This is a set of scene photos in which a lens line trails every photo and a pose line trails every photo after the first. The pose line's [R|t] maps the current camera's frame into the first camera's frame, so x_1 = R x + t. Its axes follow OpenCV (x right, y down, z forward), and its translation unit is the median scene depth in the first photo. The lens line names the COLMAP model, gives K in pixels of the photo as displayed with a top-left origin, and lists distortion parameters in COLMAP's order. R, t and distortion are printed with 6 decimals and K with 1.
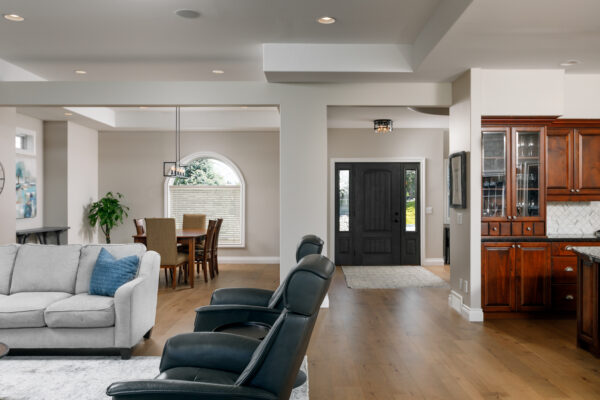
lens RADIAL K [[525.7, 0, 300.0], [0, 525.7, 200.0], [0, 0, 1]] dist [0.000000, -0.000367]
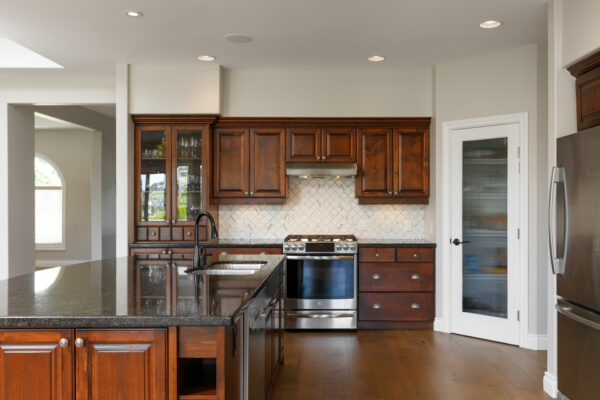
lens RADIAL K [[525.7, 0, 300.0], [0, 525.7, 200.0], [0, 0, 1]] dist [0.000000, -0.000367]
pose [[0.999997, 0.001333, -0.002248, 0.583250], [-0.001335, 0.999999, -0.000823, -0.004968], [0.002247, 0.000826, 0.999997, 0.052589]]
